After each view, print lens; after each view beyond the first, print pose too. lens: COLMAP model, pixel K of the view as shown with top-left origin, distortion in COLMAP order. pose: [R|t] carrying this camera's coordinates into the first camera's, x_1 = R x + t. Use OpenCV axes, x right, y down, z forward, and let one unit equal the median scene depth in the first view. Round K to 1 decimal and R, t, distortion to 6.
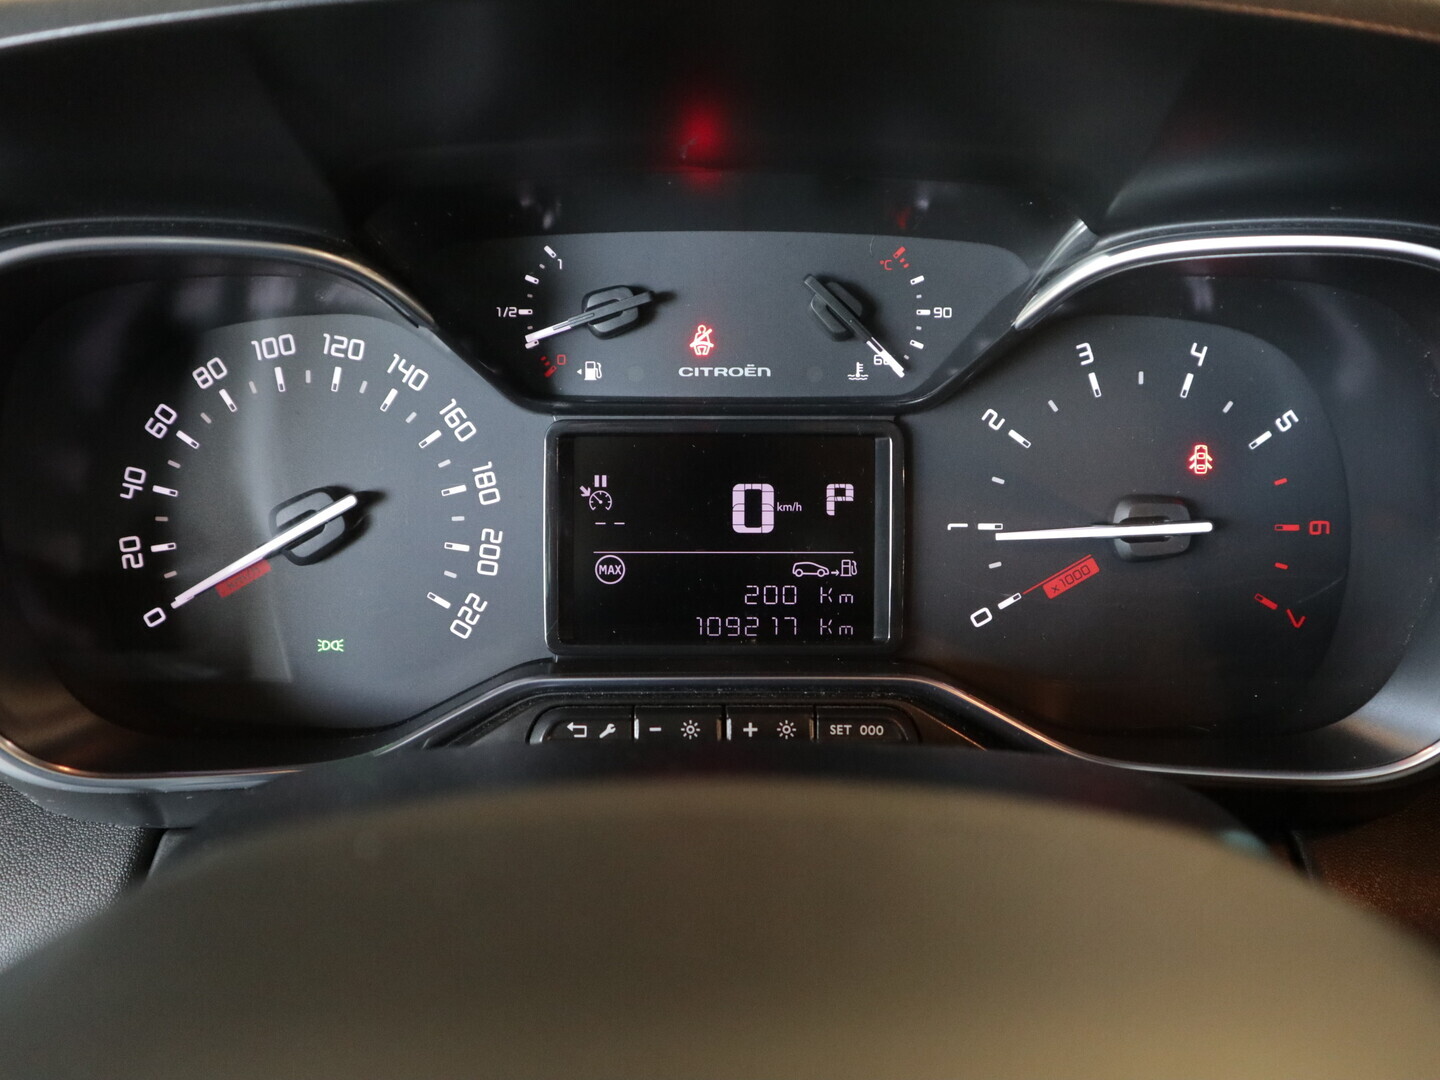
lens RADIAL K [[1284.8, 0, 717.5], [0, 1284.8, 539.6], [0, 0, 1]] dist [-0.009623, -0.002697]
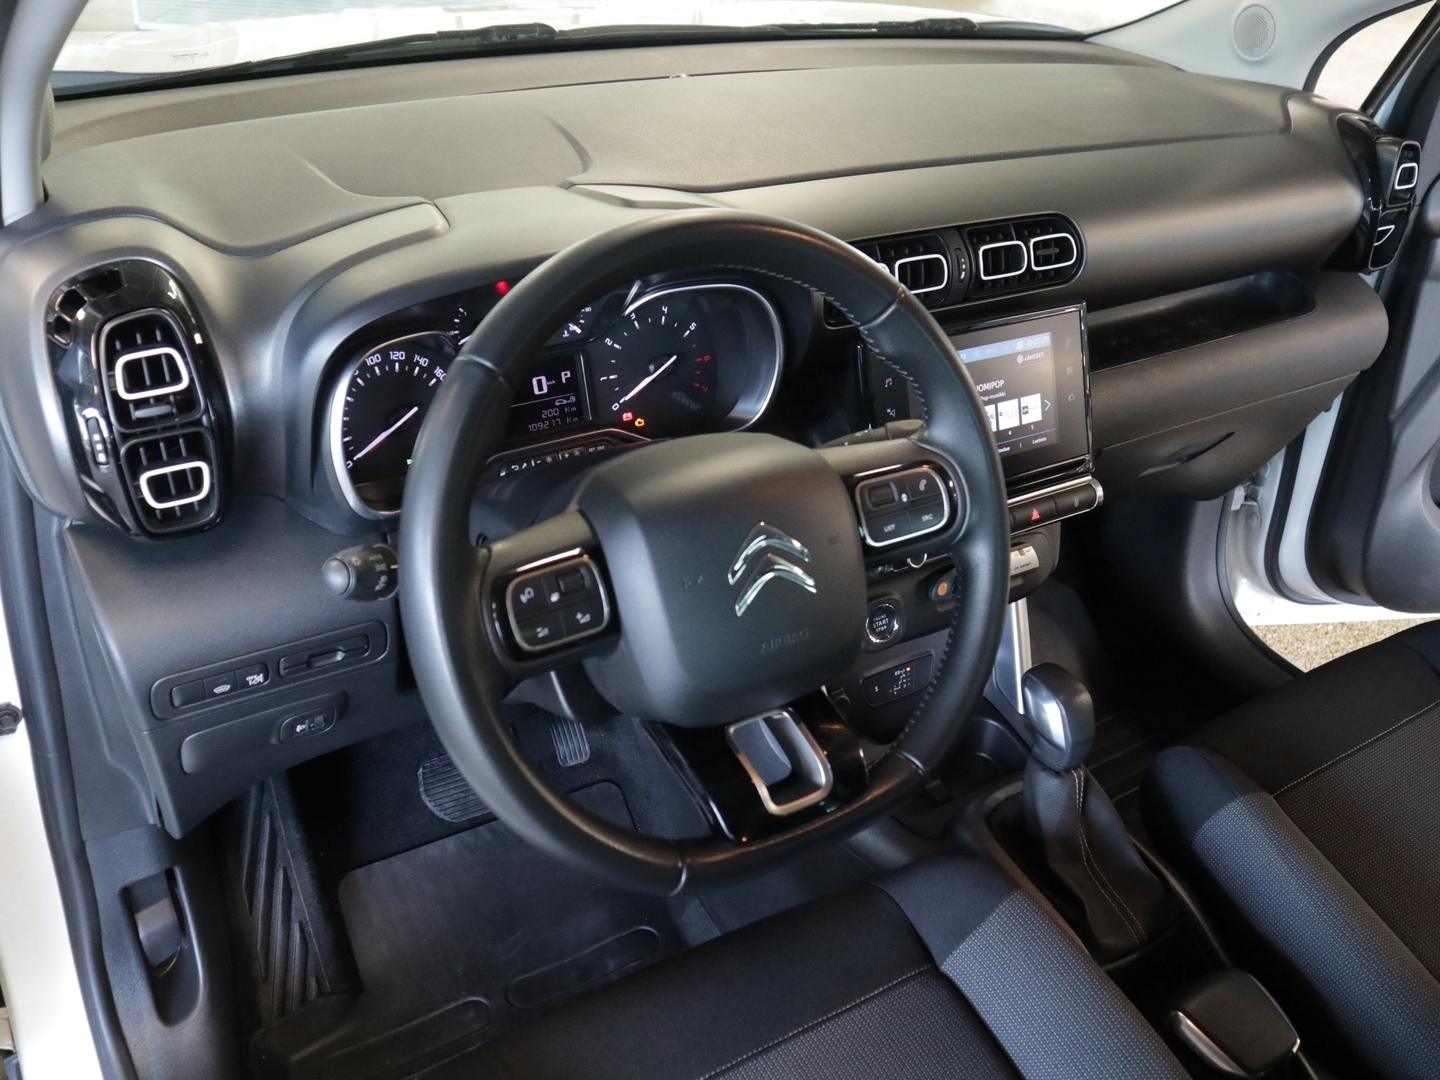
lens RADIAL K [[1105.8, 0, 720.3], [0, 1105.8, 540.7], [0, 0, 1]] dist [0.002101, 0.000277]
pose [[0.860912, -0.245976, 0.445339, -0.838776], [0.153147, 0.960048, 0.234210, -0.213775], [-0.485157, -0.133432, 0.864187, -1.451716]]
